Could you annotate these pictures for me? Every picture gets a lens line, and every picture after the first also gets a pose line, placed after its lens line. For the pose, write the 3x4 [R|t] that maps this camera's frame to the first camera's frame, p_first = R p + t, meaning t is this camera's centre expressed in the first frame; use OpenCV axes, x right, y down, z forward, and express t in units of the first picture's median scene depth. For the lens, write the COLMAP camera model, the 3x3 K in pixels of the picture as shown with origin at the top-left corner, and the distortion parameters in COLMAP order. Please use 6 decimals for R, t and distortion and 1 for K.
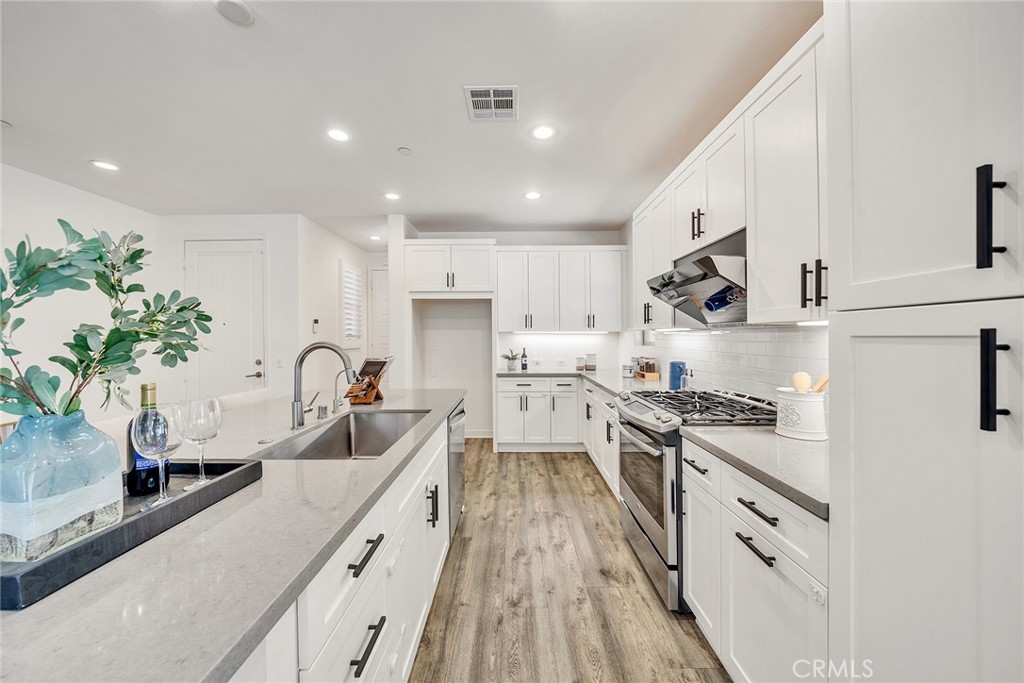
lens RADIAL K [[345.6, 0, 516.0], [0, 345.6, 337.8], [0, 0, 1]] dist [-0.000564, -0.000027]
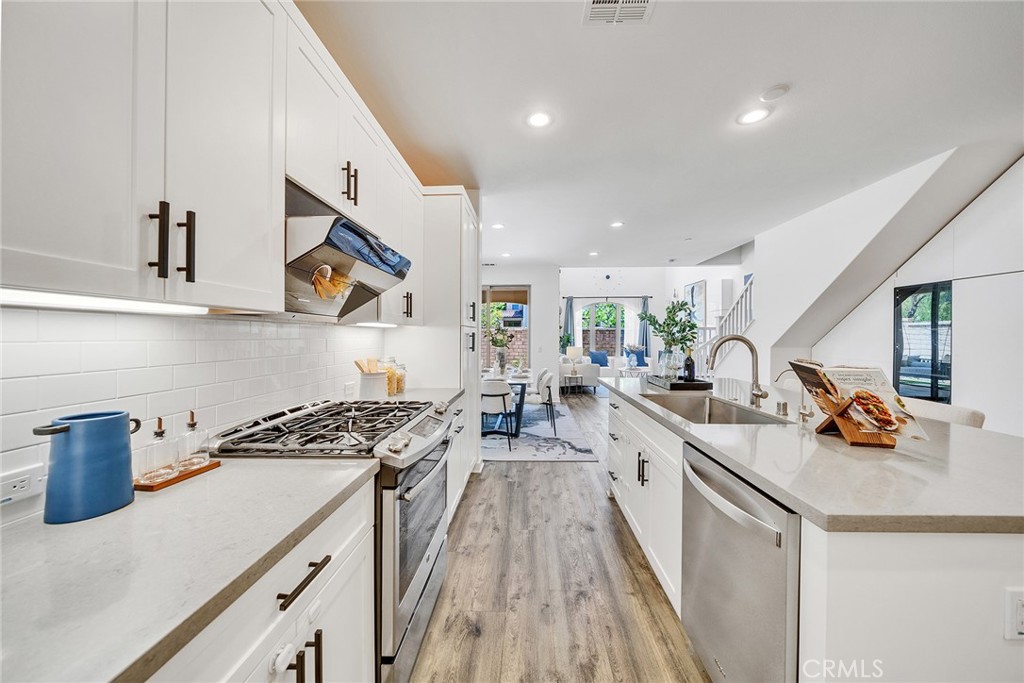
lens RADIAL K [[345.6, 0, 516.0], [0, 345.6, 337.8], [0, 0, 1]] dist [-0.000564, -0.000027]
pose [[-0.999075, 0.007802, 0.042293, 0.135549], [0.008242, 0.999913, 0.010260, -0.006451], [-0.042209, 0.010600, -0.999053, 1.933332]]
